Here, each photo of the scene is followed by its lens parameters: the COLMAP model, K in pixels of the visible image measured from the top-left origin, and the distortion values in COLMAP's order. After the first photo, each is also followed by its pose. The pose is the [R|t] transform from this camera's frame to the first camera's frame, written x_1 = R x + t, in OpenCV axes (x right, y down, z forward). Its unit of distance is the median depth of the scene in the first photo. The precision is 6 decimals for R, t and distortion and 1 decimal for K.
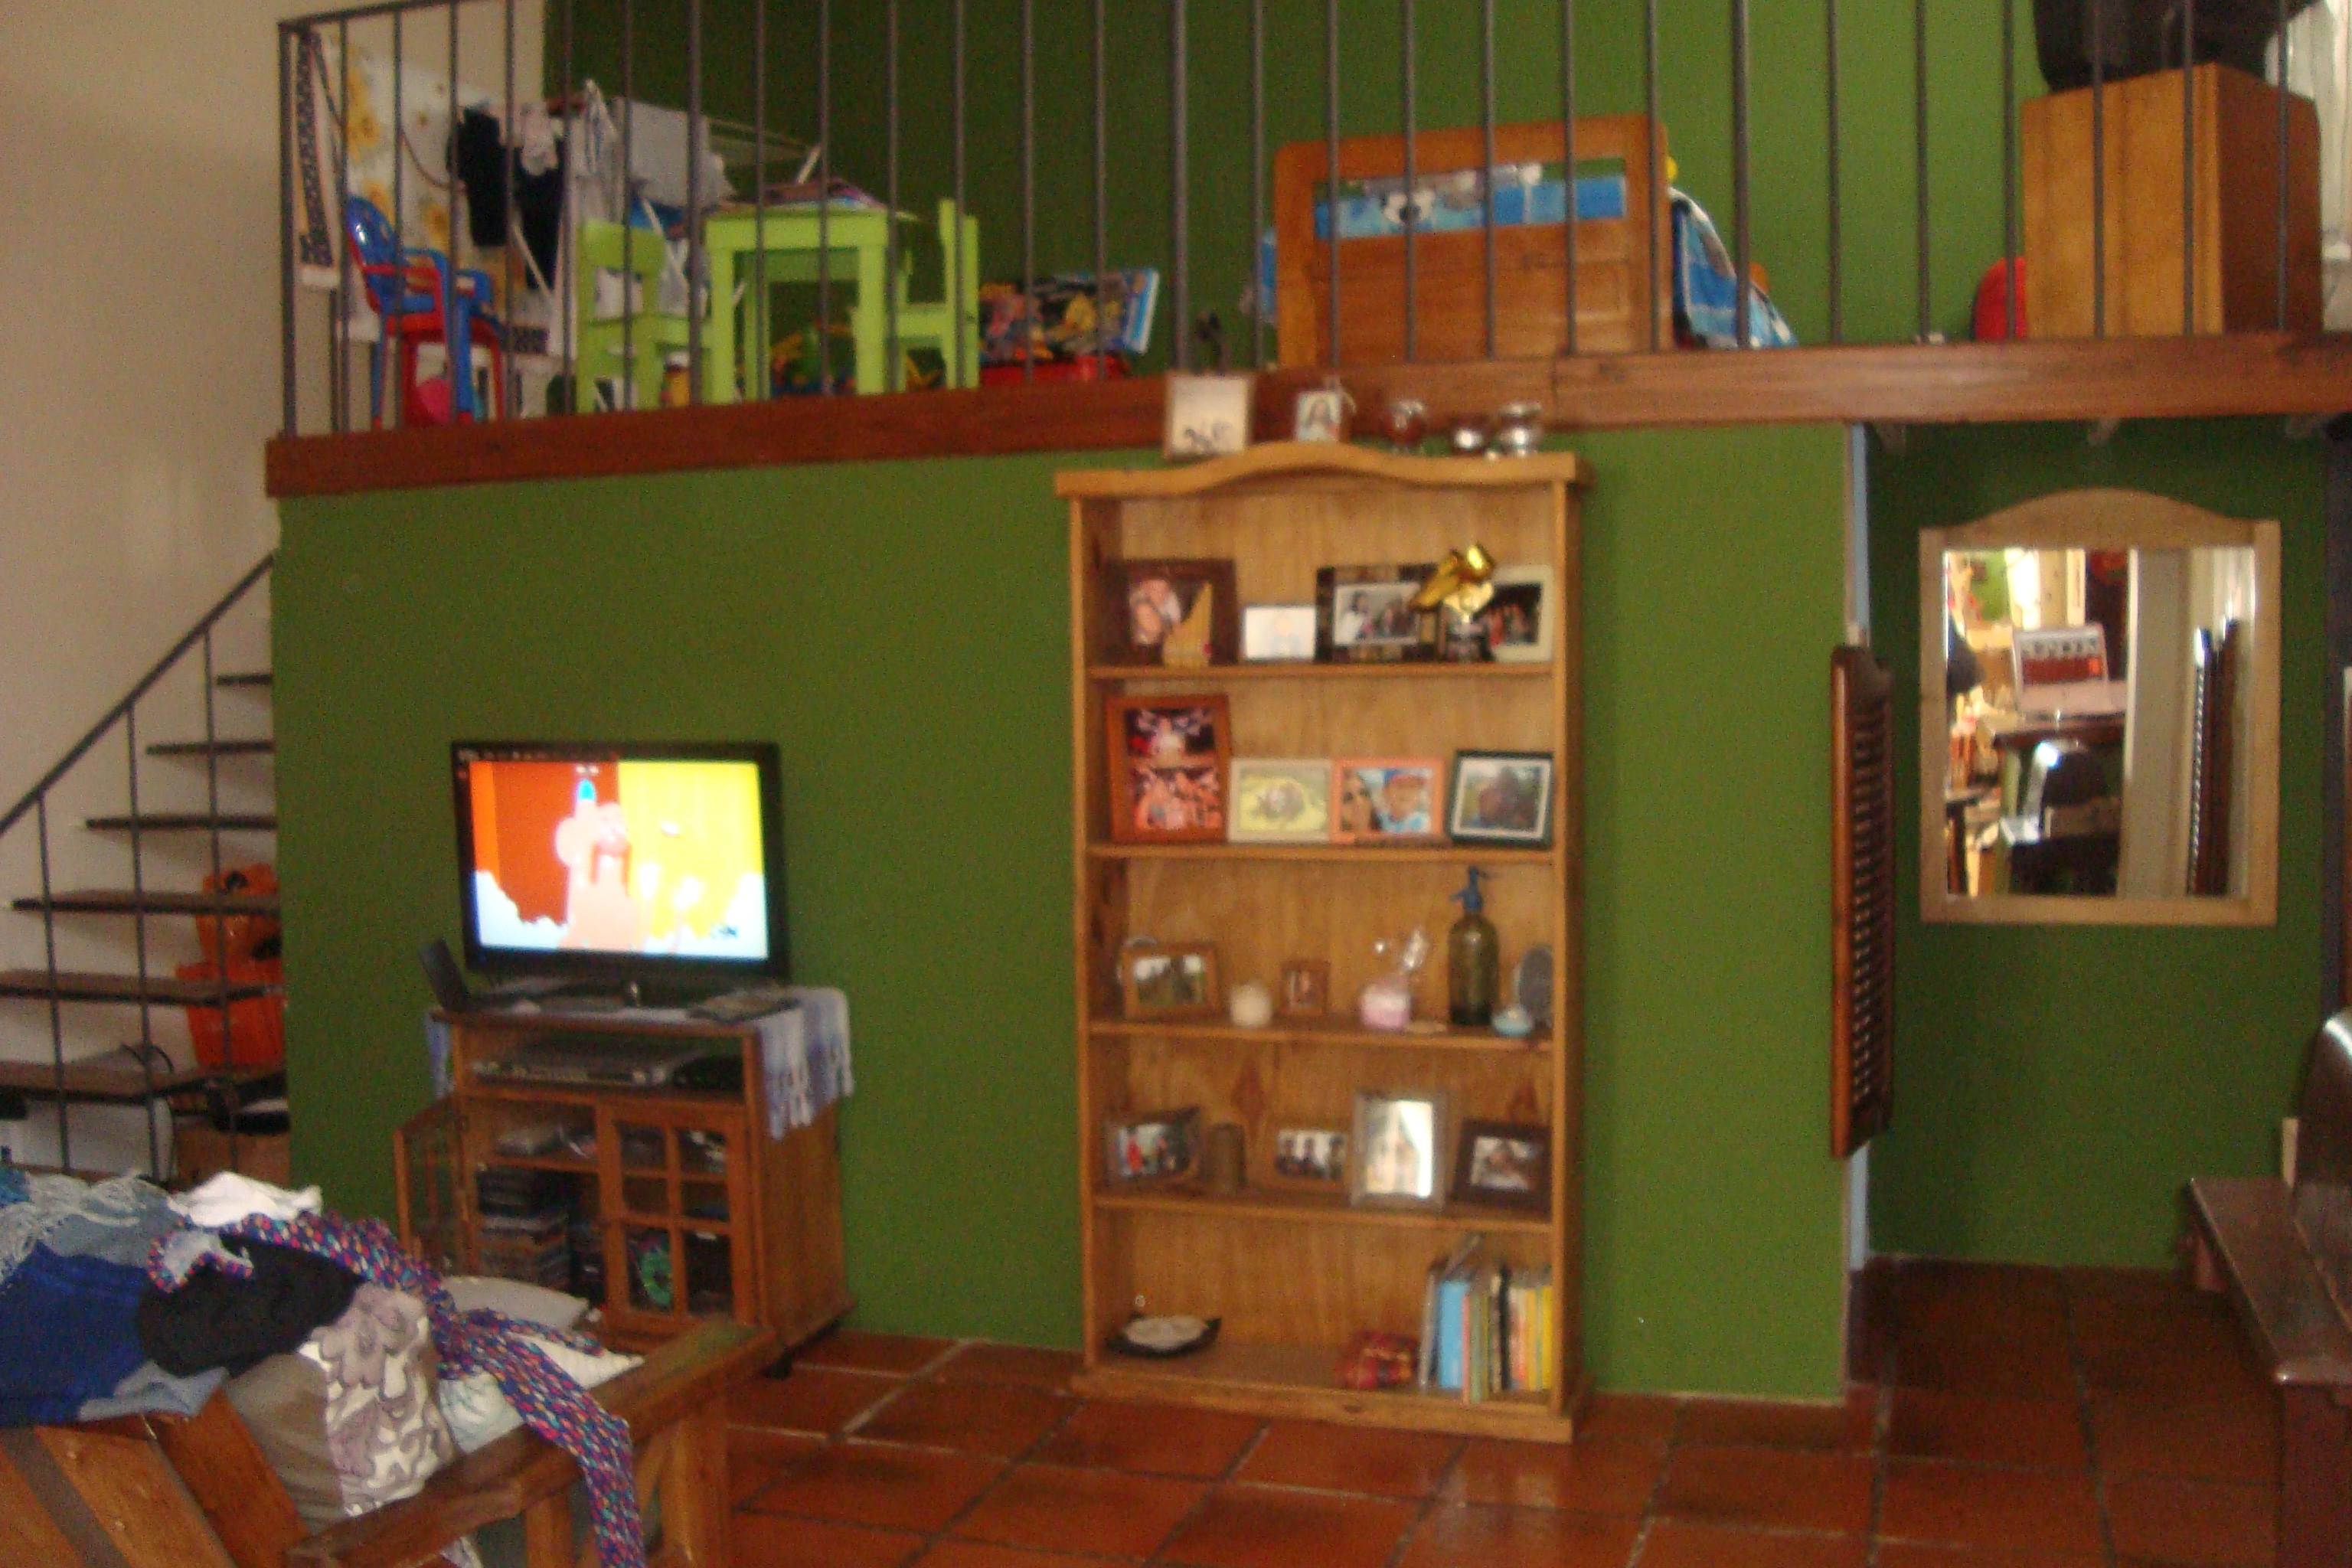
lens RADIAL K [[2292.8, 0, 1240.3], [0, 2292.8, 788.0], [0, 0, 1]] dist [-0.148720, -0.112704]
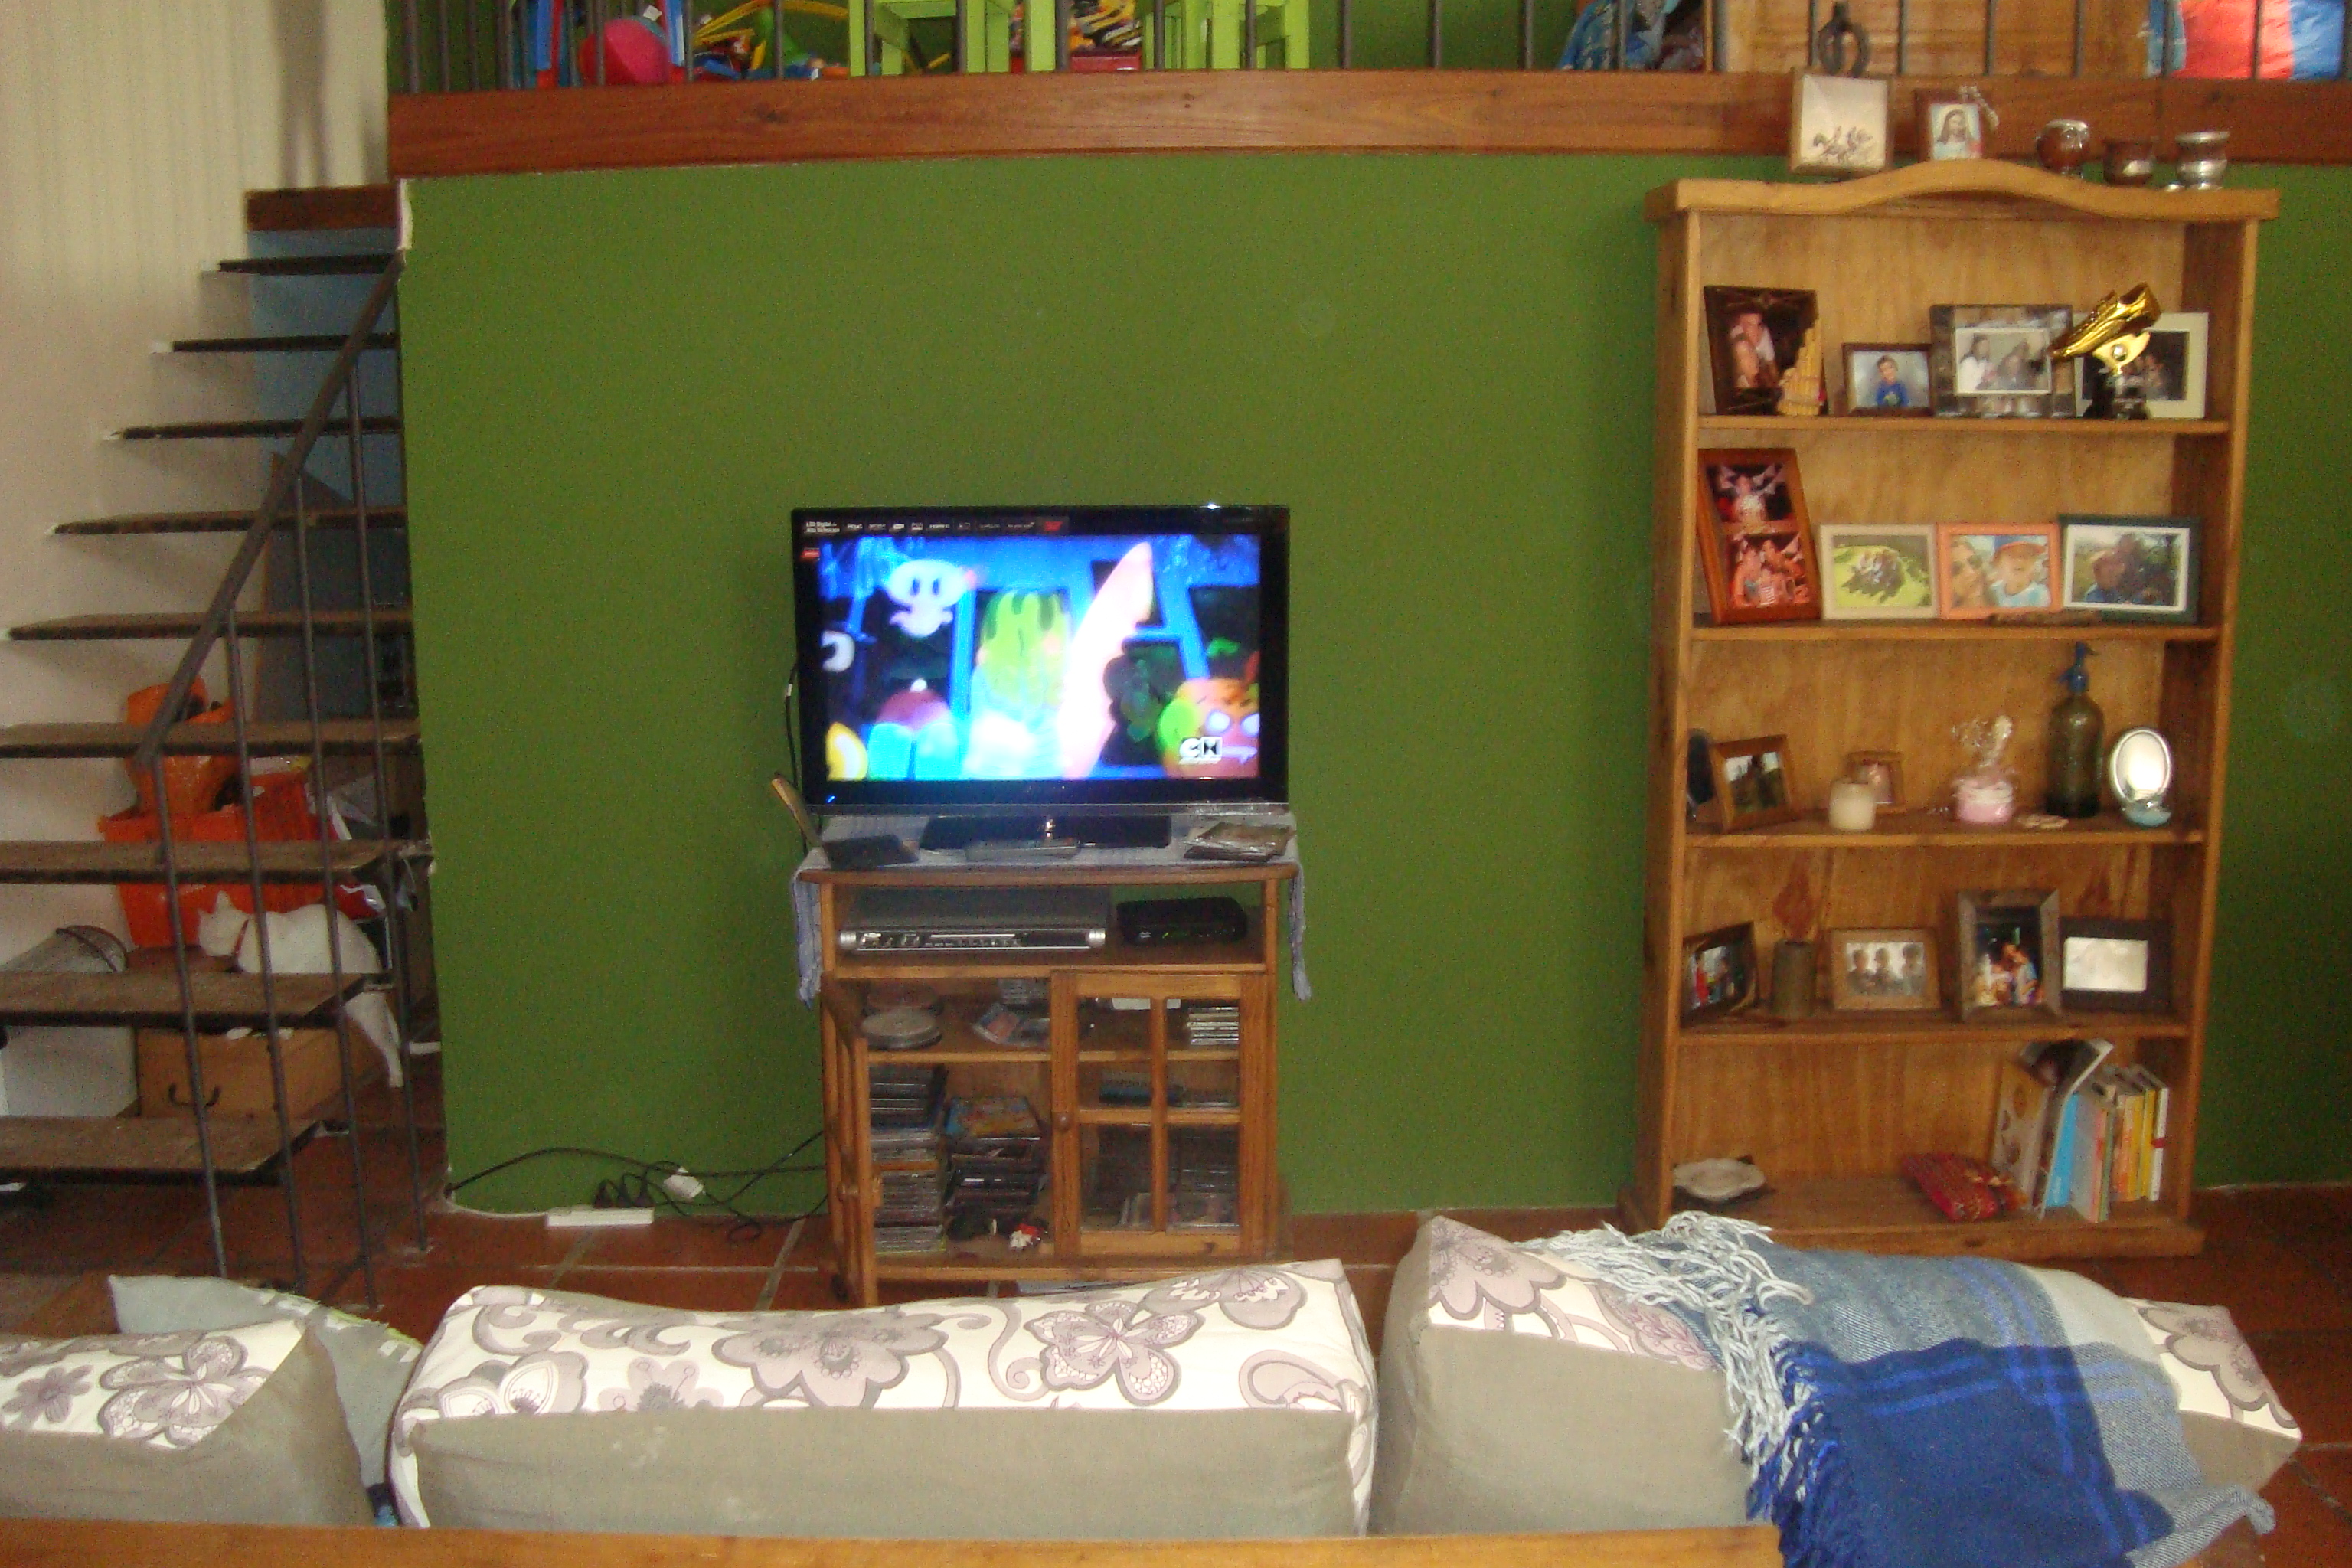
lens RADIAL K [[2292.8, 0, 1240.3], [0, 2292.8, 788.0], [0, 0, 1]] dist [-0.148720, -0.112704]
pose [[0.956064, -0.048363, 0.289141, -0.465922], [0.013018, 0.992329, 0.122935, -0.021701], [-0.292868, -0.113770, 0.949360, 0.243341]]
